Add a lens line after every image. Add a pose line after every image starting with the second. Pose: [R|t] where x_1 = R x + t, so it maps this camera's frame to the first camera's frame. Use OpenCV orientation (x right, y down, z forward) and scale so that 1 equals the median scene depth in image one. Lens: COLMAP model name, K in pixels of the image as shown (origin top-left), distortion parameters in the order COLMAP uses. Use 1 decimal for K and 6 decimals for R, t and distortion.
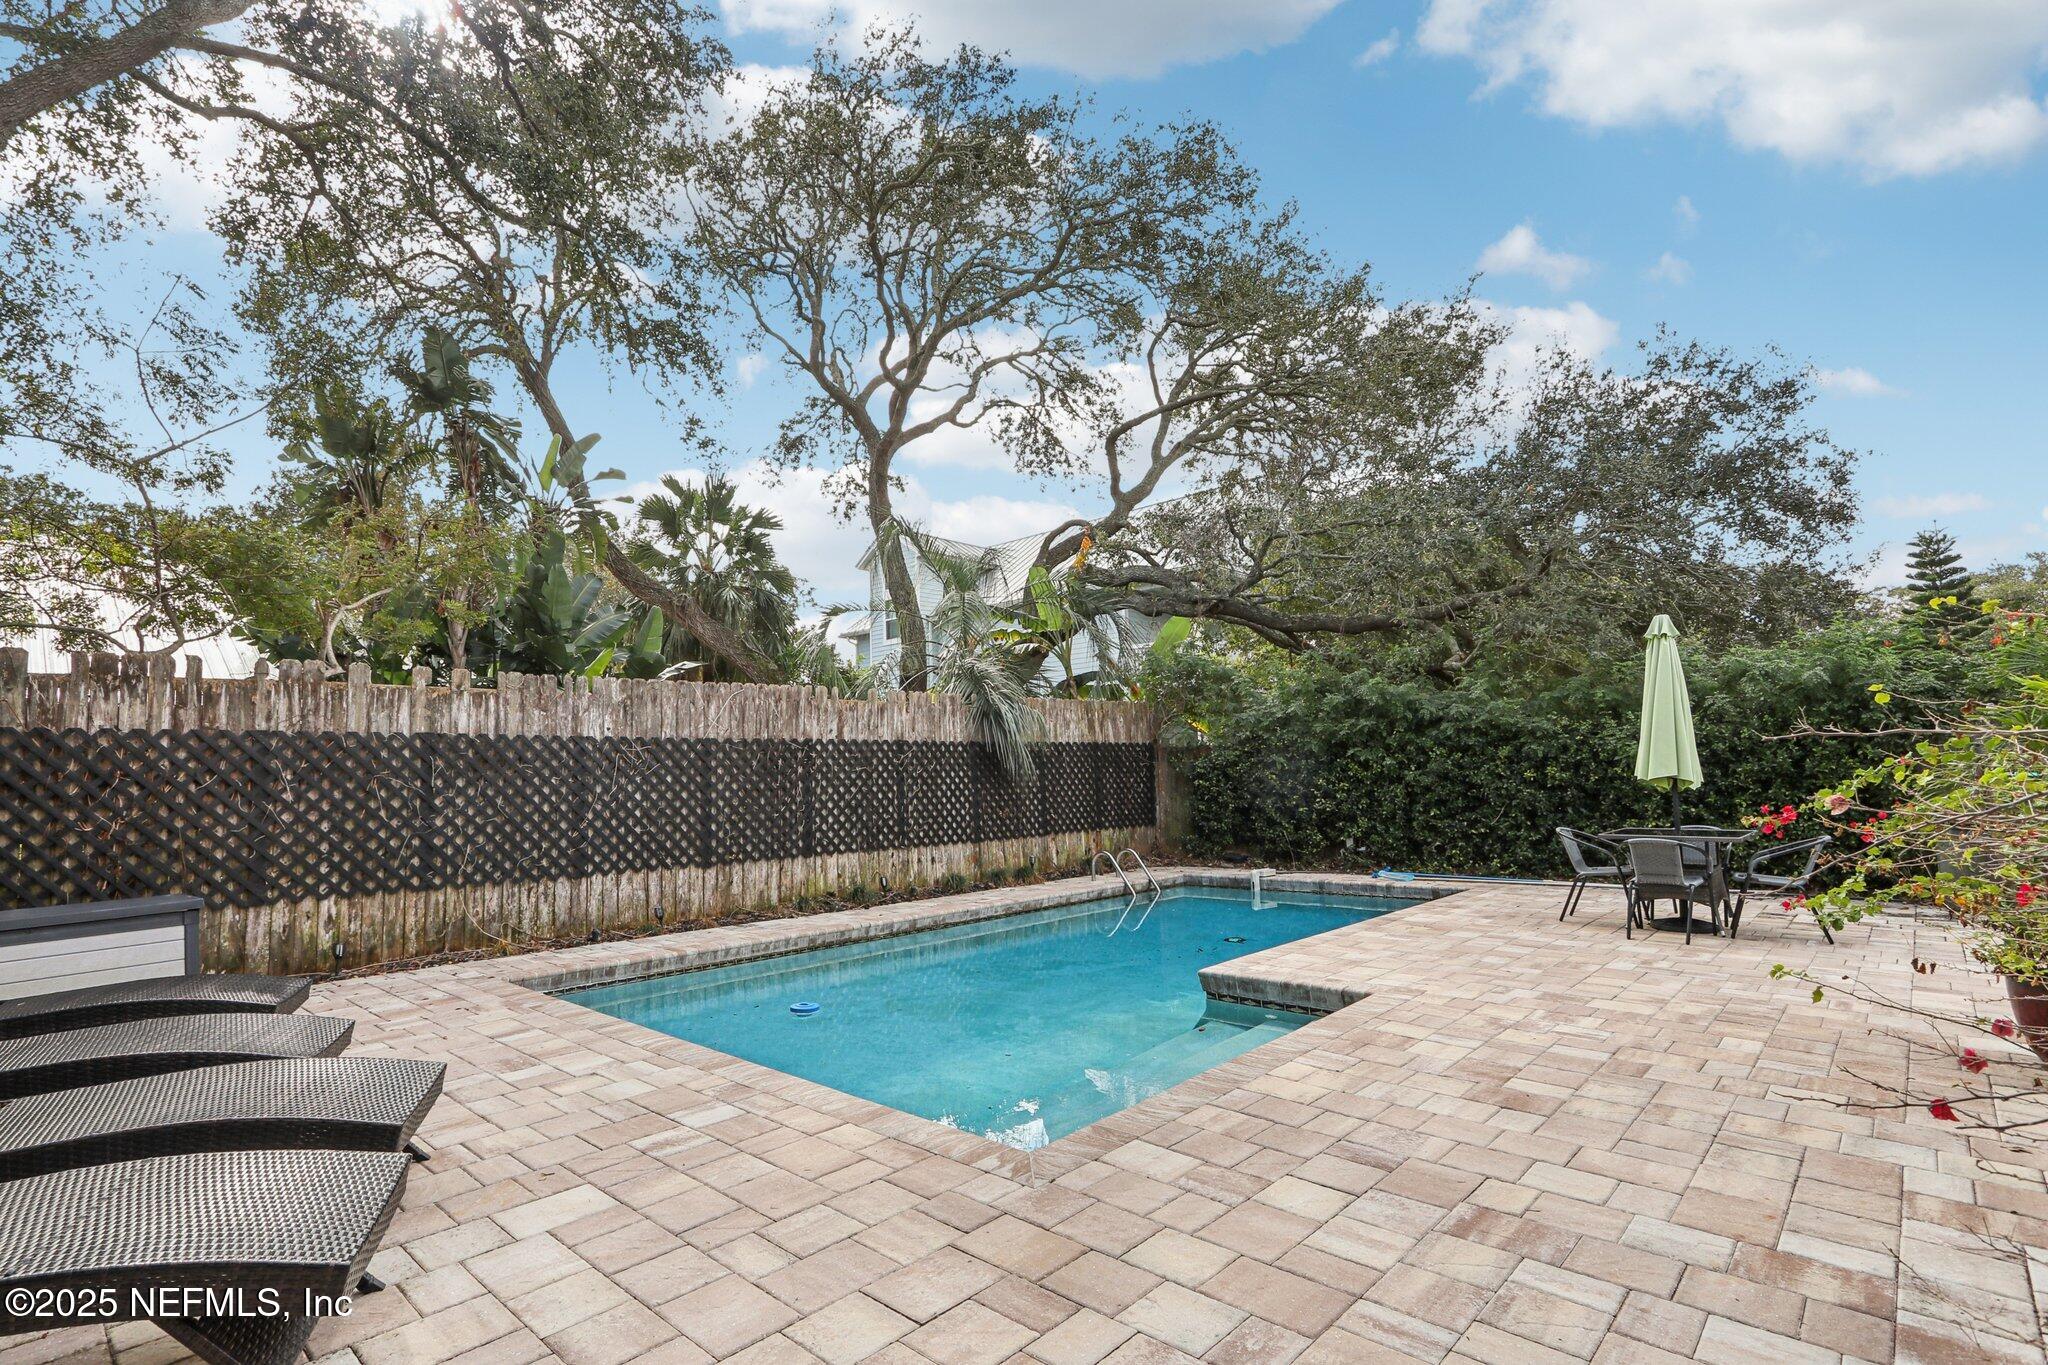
lens RADIAL K [[972.7, 0, 1017.8], [0, 972.7, 725.2], [0, 0, 1]] dist [-0.018111, 0.002024]
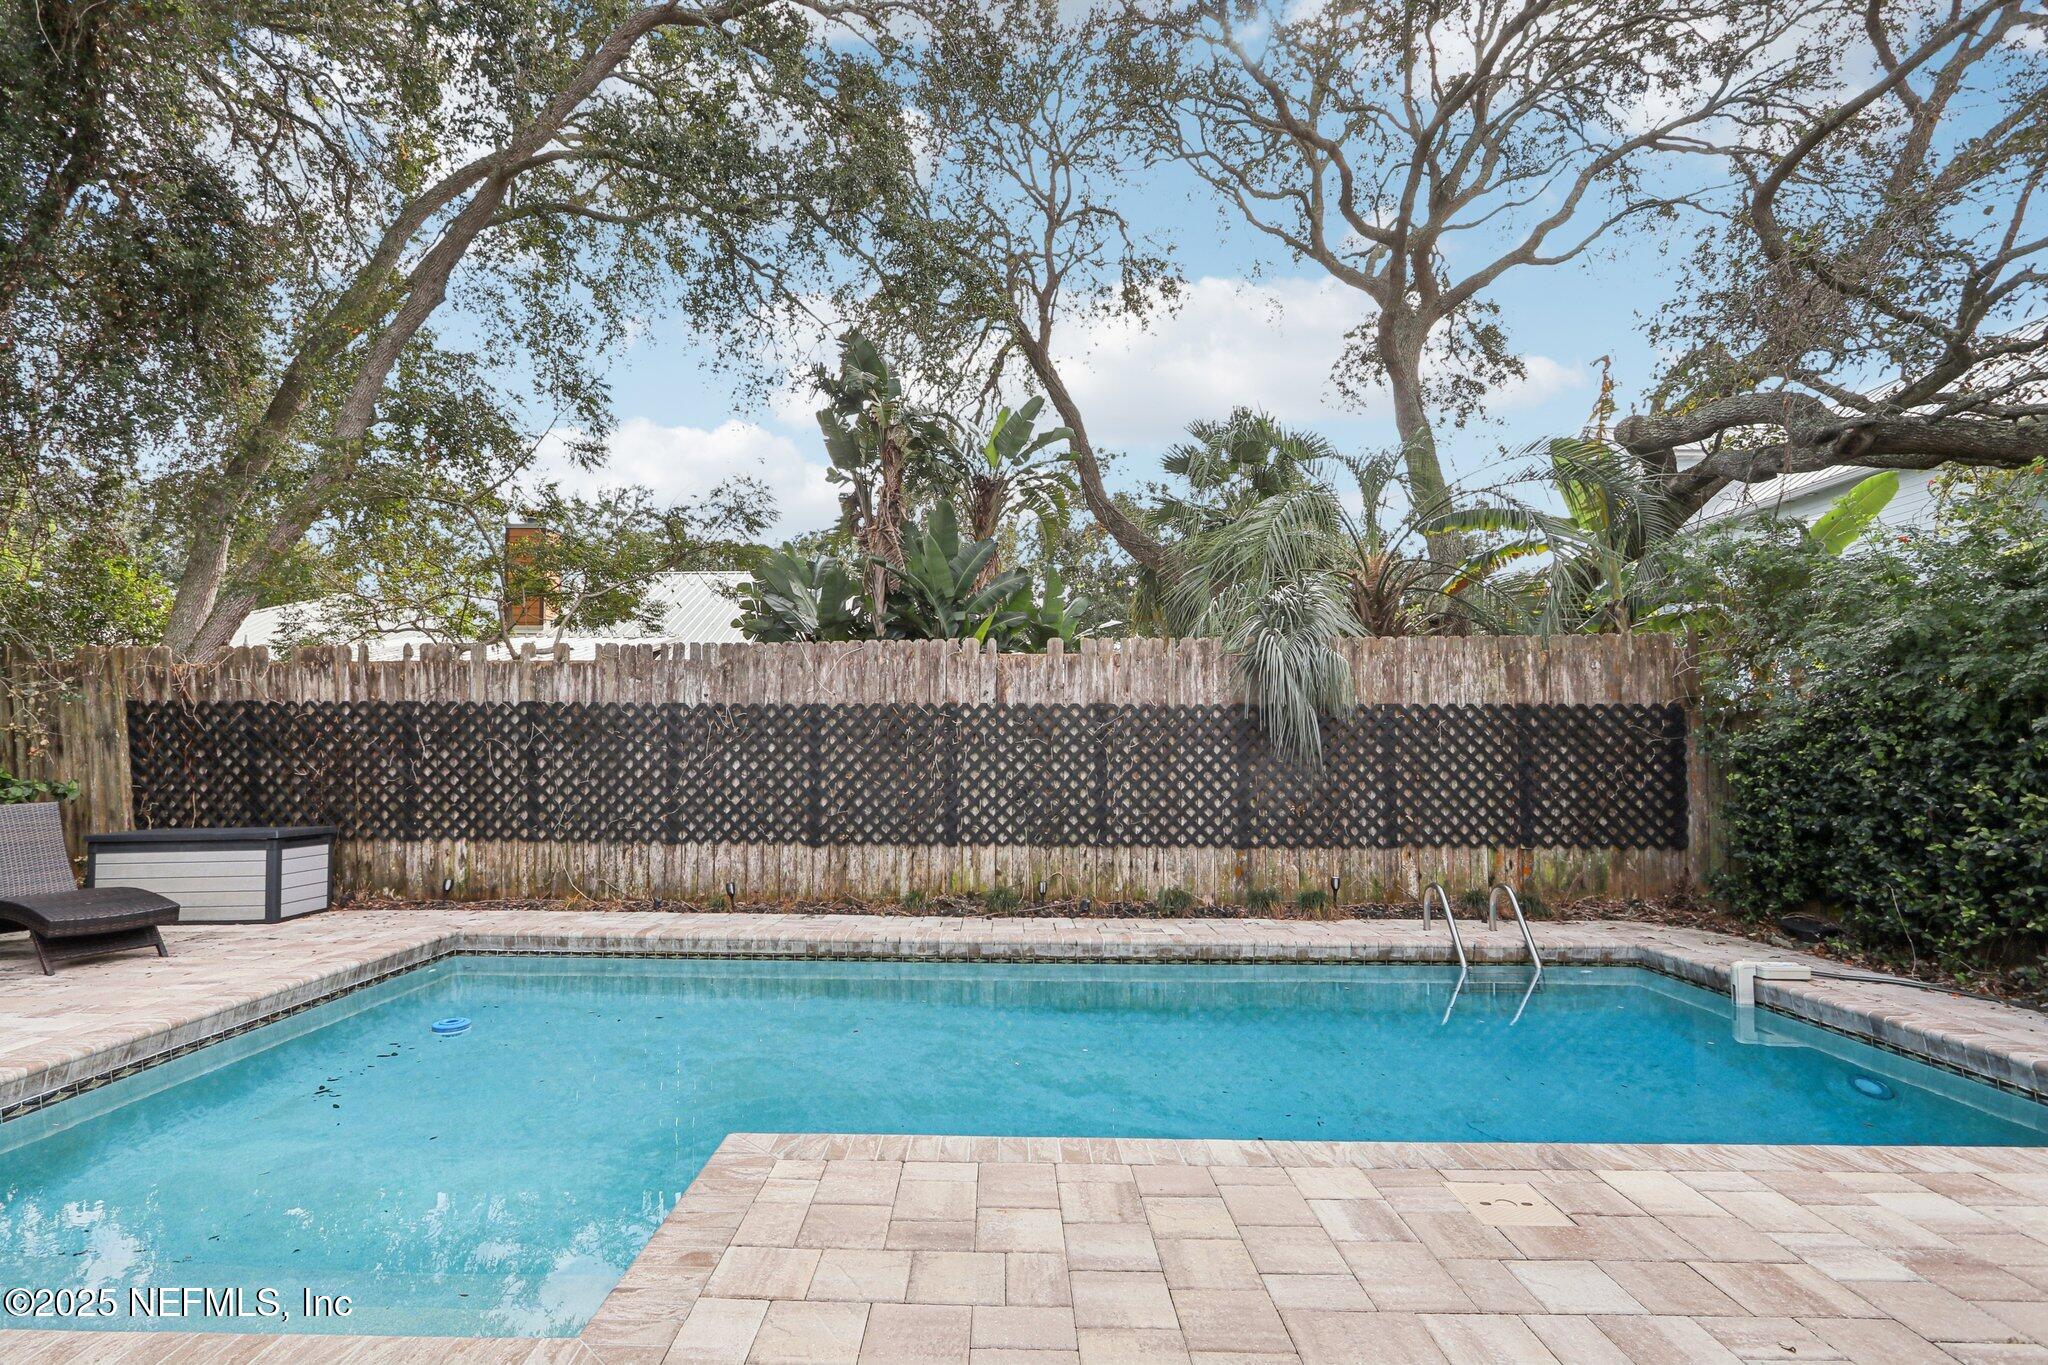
lens RADIAL K [[972.7, 0, 999.3], [0, 972.7, 705.2], [0, 0, 1]] dist [-0.018111, 0.002024]
pose [[0.665851, -0.008909, -0.746031, 0.507887], [0.019289, 0.999800, 0.005276, 0.014292], [0.745835, -0.017903, 0.665890, 0.564802]]
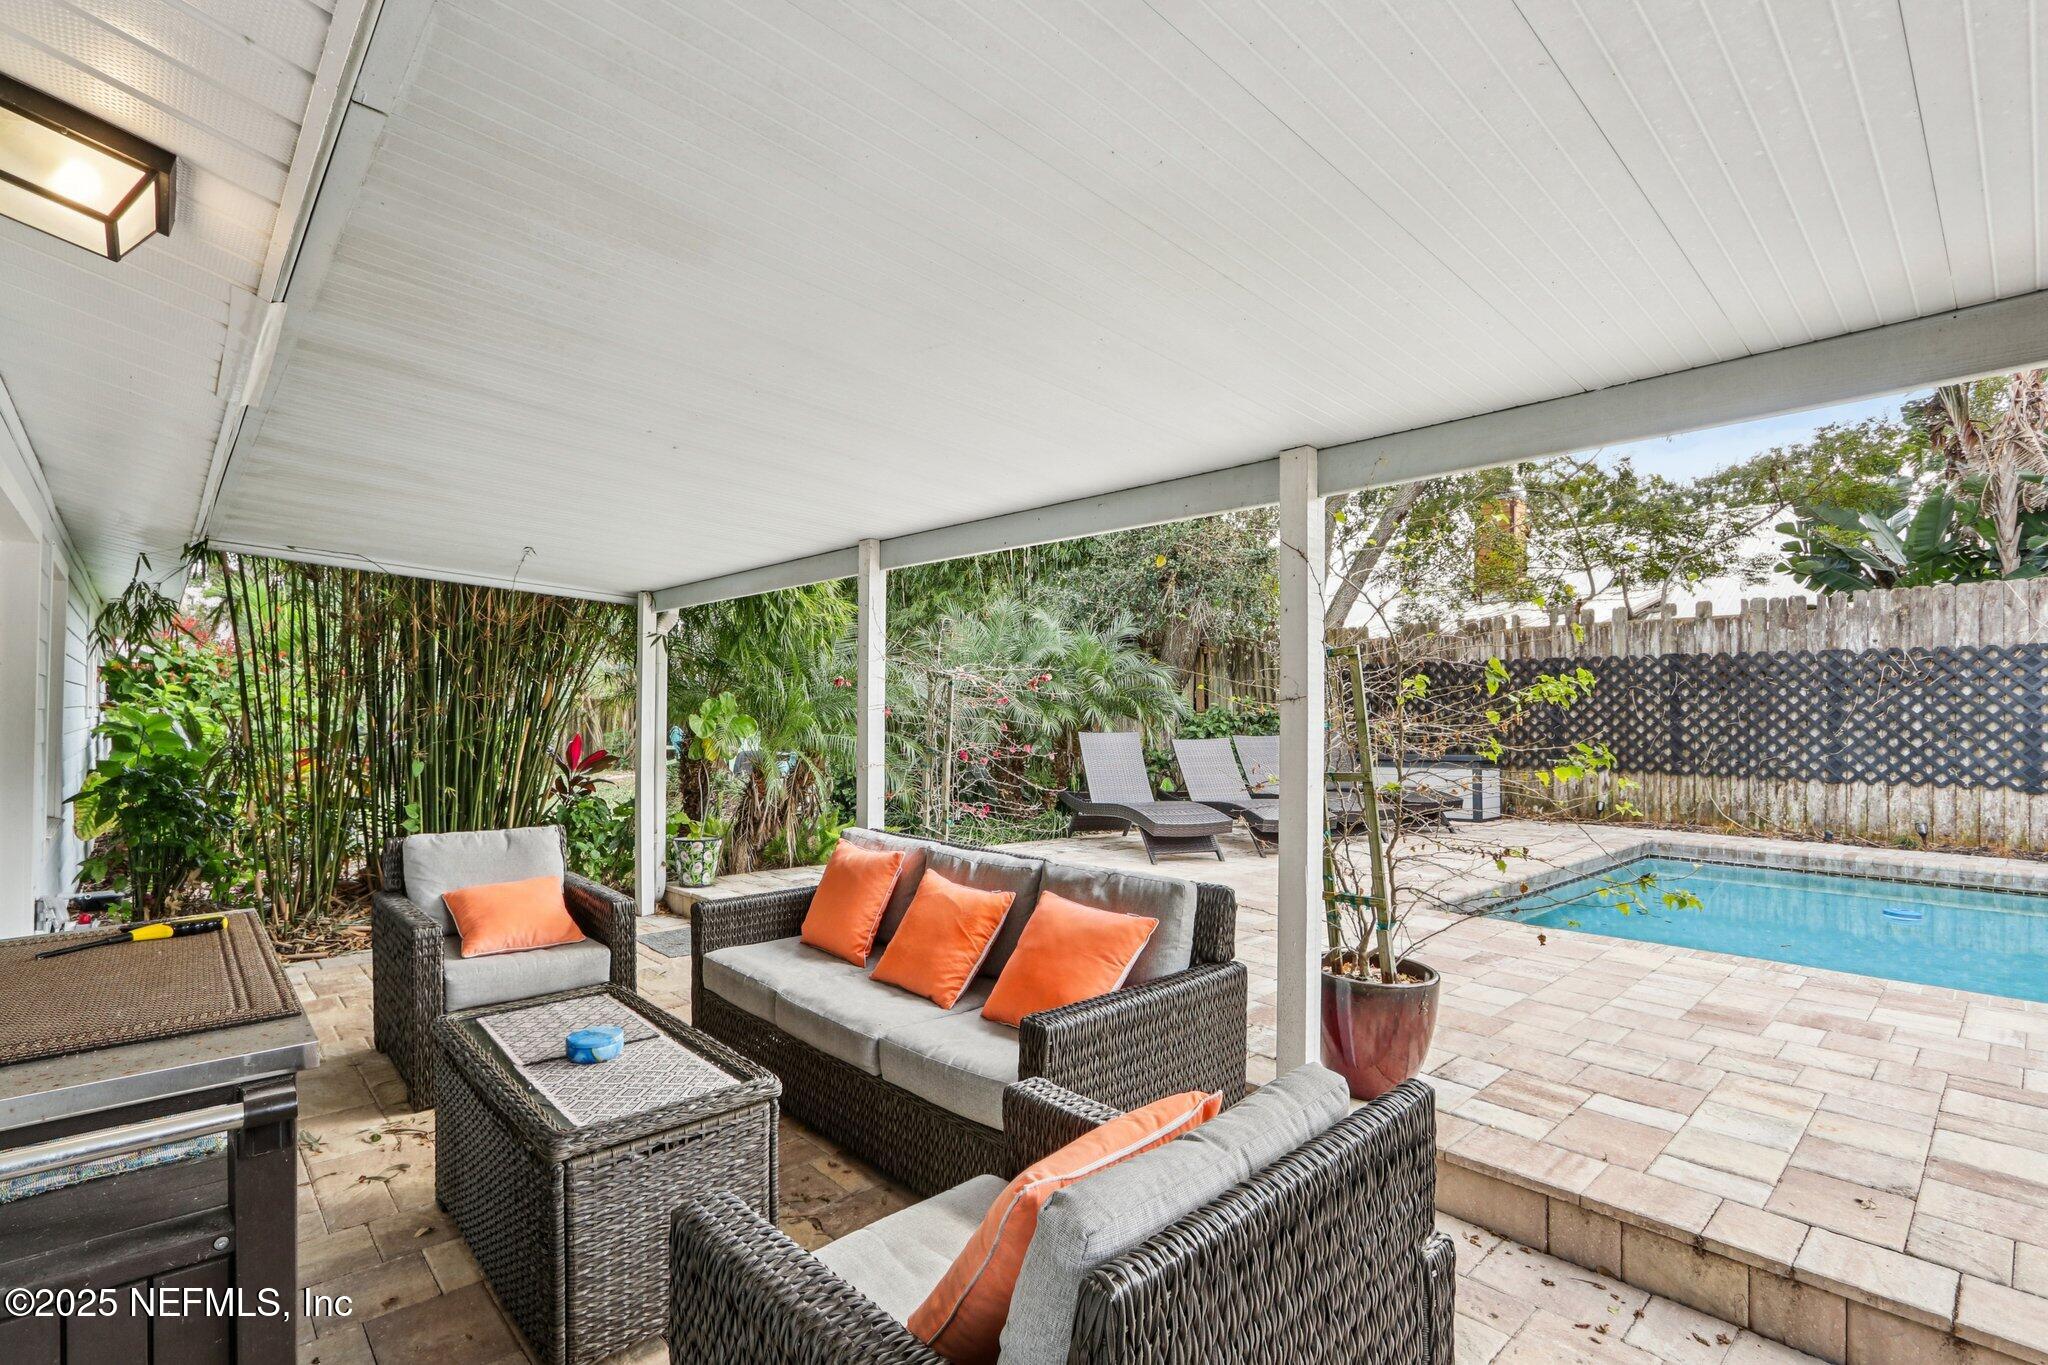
lens RADIAL K [[972.7, 0, 949.9], [0, 972.7, 707.1], [0, 0, 1]] dist [-0.018111, 0.002024]
pose [[-0.119301, 0.018442, -0.992687, 0.681938], [0.048339, 0.998750, 0.012745, 0.013428], [0.991681, -0.046465, -0.120044, 0.161103]]
